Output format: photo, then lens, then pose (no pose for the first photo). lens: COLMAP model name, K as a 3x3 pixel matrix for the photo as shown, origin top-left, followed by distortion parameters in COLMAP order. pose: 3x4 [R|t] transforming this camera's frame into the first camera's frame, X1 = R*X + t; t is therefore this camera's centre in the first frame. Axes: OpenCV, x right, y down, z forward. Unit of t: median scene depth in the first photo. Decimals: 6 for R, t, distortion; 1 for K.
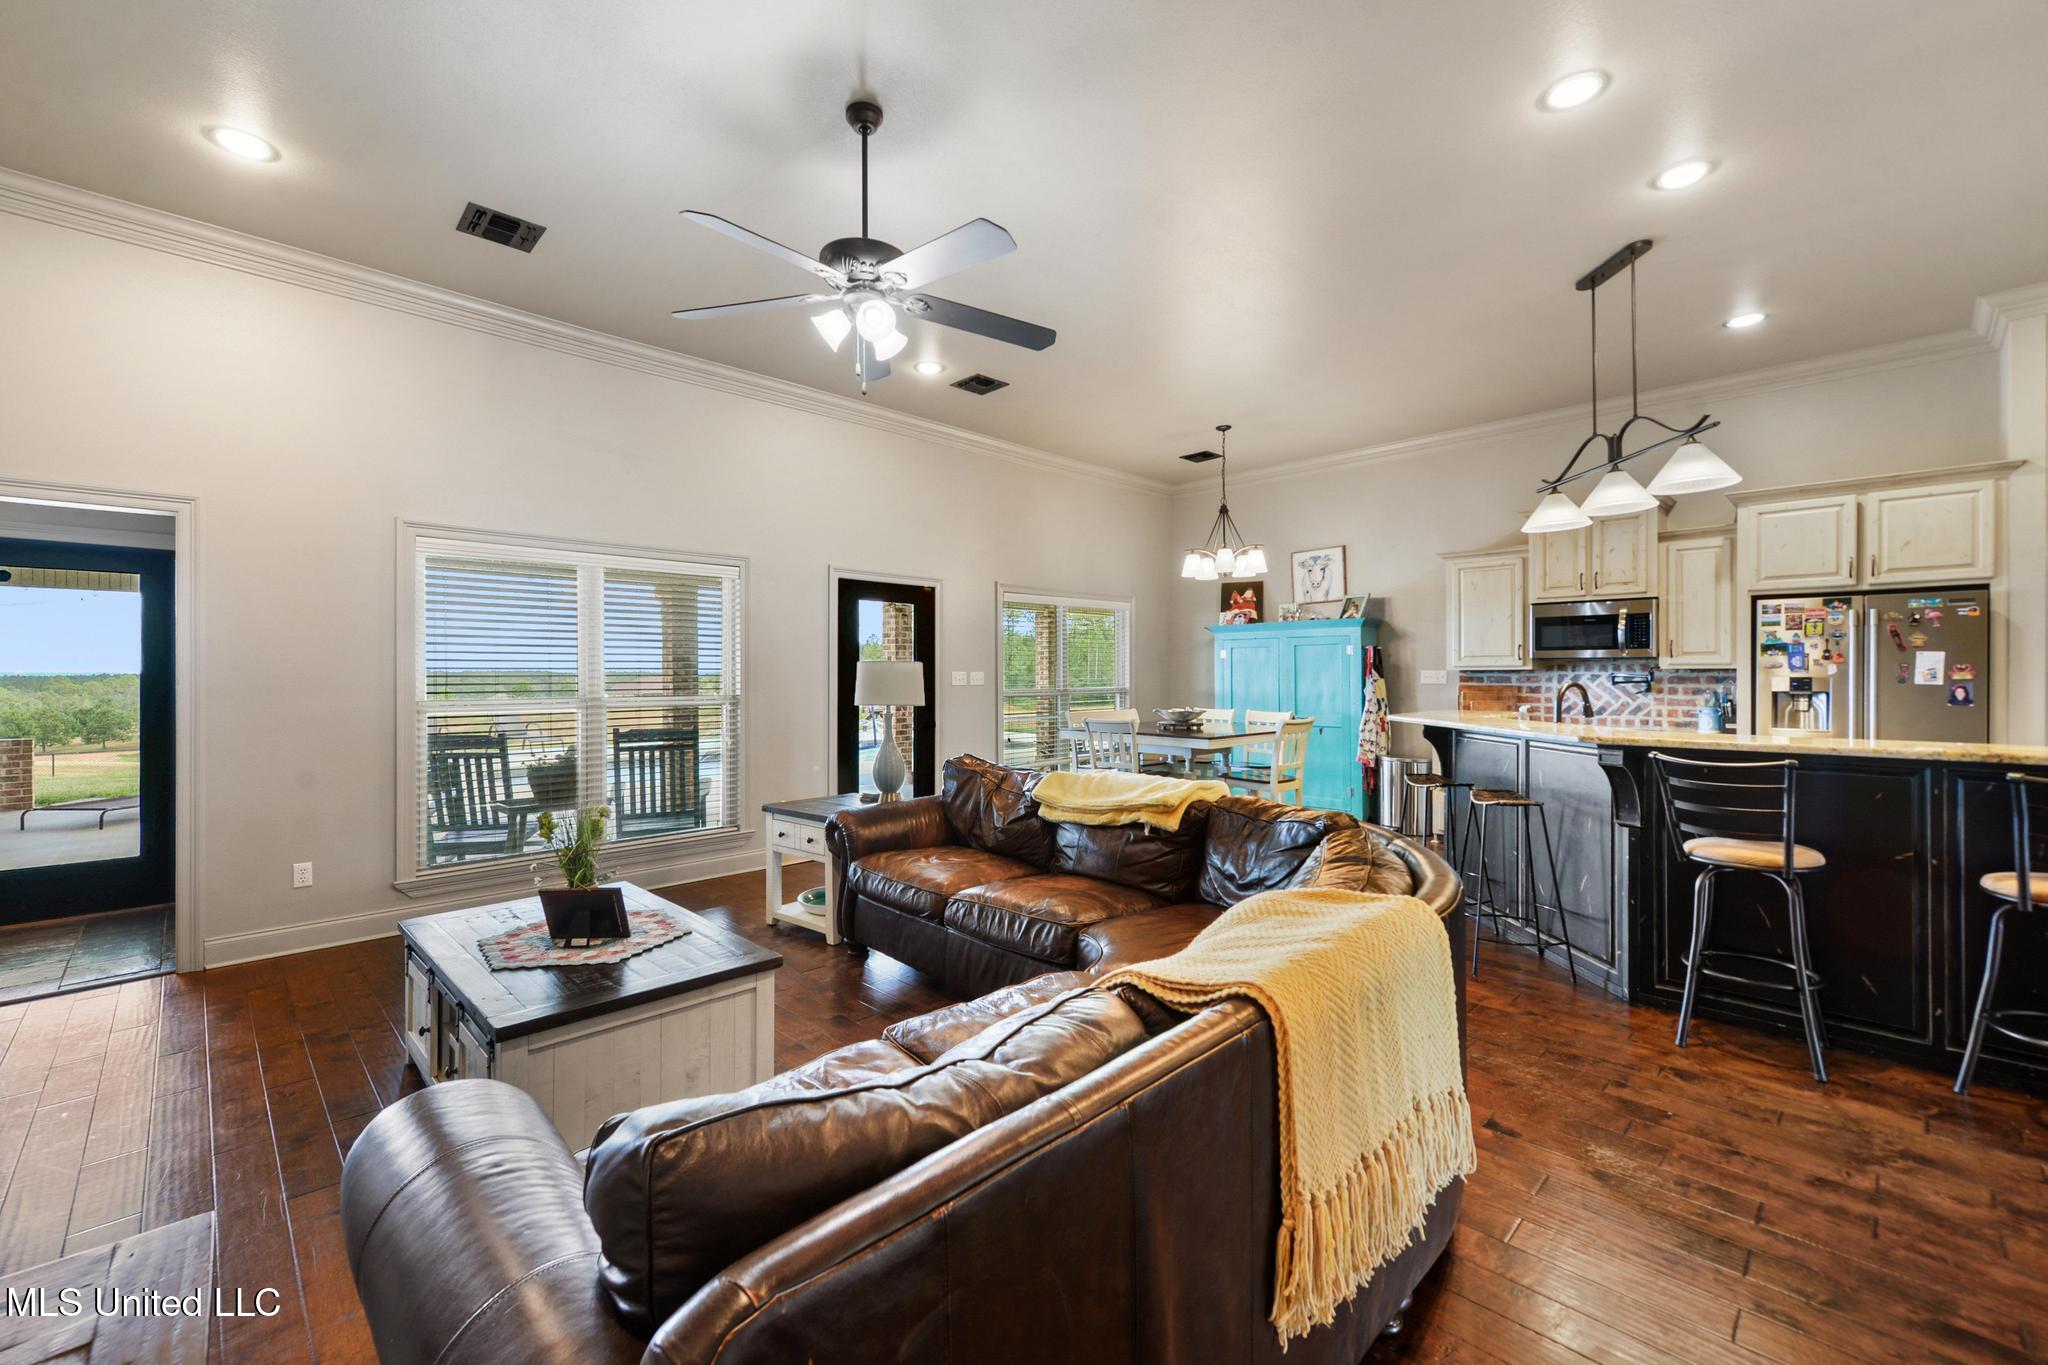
lens RADIAL K [[842.9, 0, 991.5], [0, 842.9, 672.8], [0, 0, 1]] dist [0.011321, -0.002370]
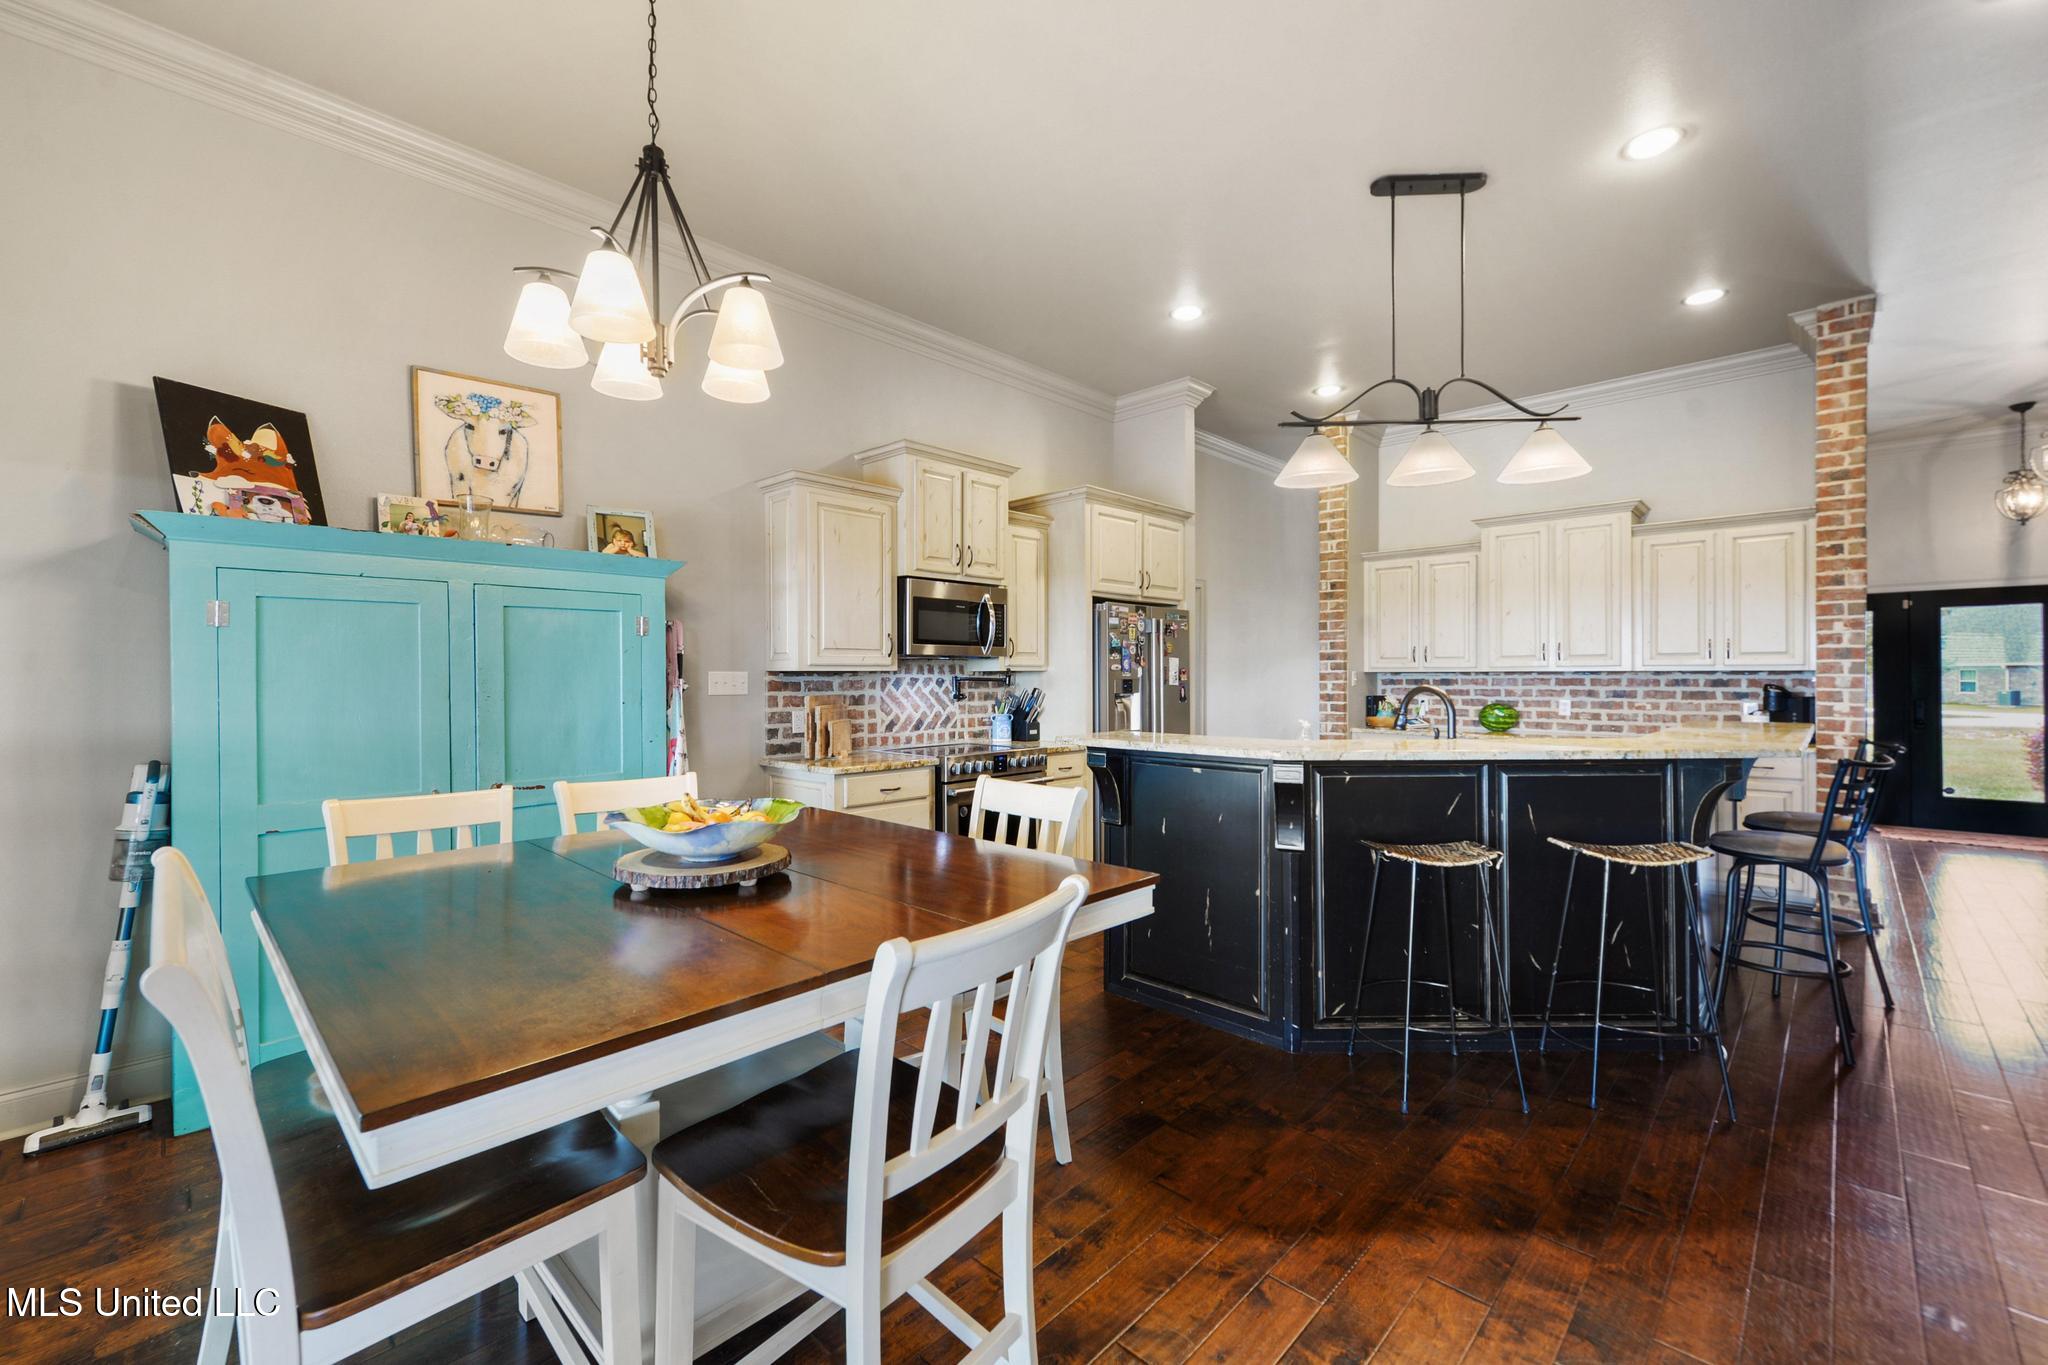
lens RADIAL K [[842.9, 0, 1031.3], [0, 842.9, 682.6], [0, 0, 1]] dist [0.011321, -0.002370]
pose [[-0.036503, -0.006650, 0.999311, -0.057121], [0.001328, 0.999977, 0.006703, 0.001446], [-0.999333, 0.001572, -0.036493, 0.939985]]
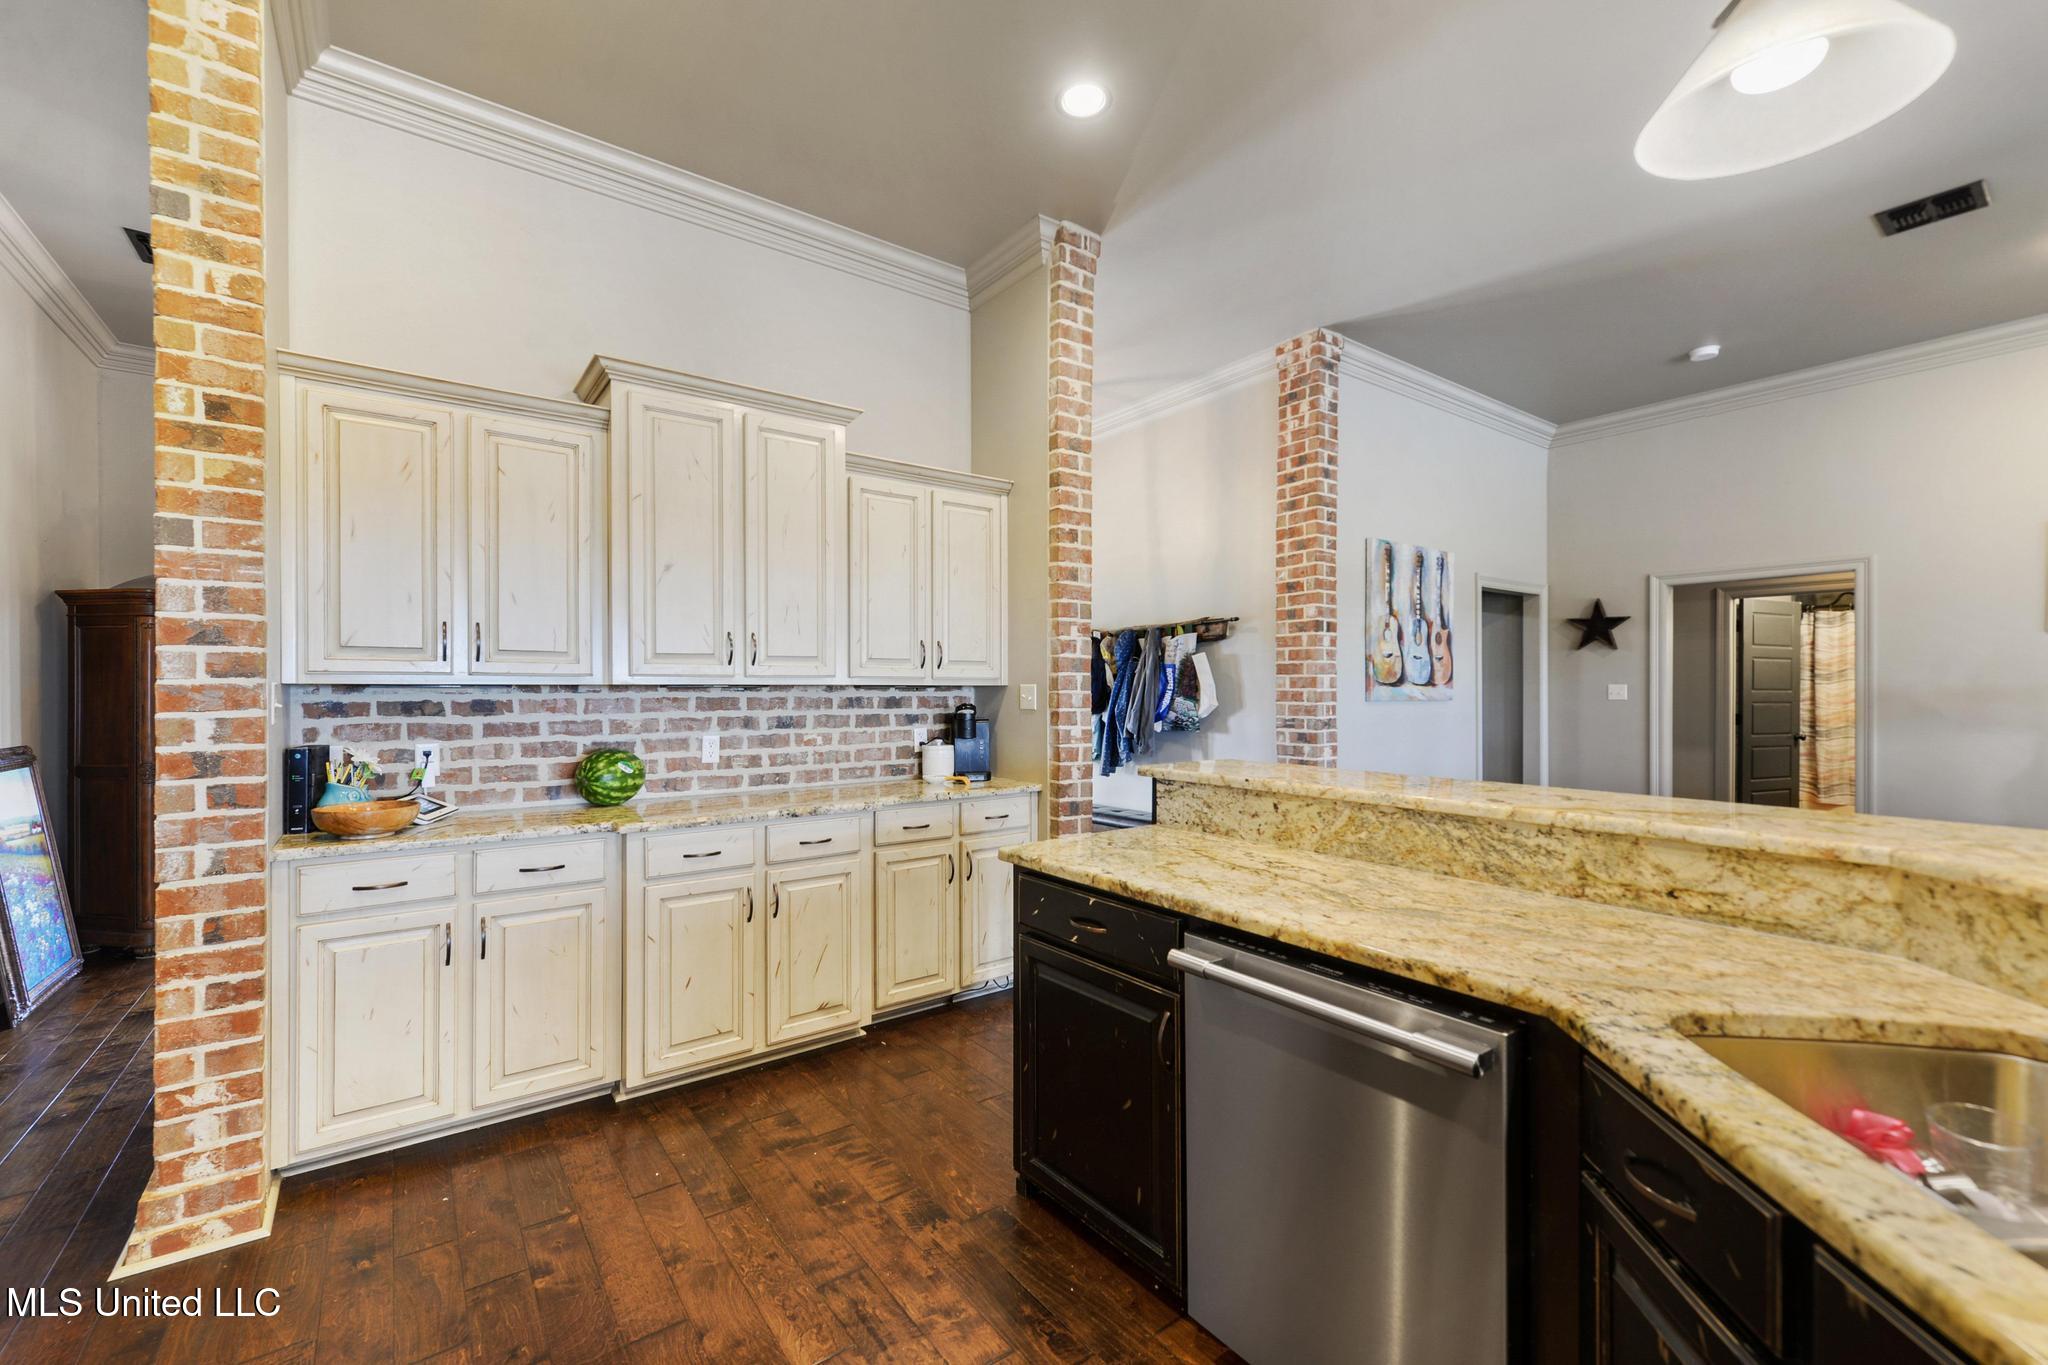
lens RADIAL K [[842.9, 0, 987.5], [0, 842.9, 689.8], [0, 0, 1]] dist [0.011321, -0.002370]
pose [[-0.986197, 0.002021, 0.165565, 0.635686], [0.002239, 0.999997, 0.001134, -0.001419], [-0.165562, 0.001489, -0.986198, 0.802299]]
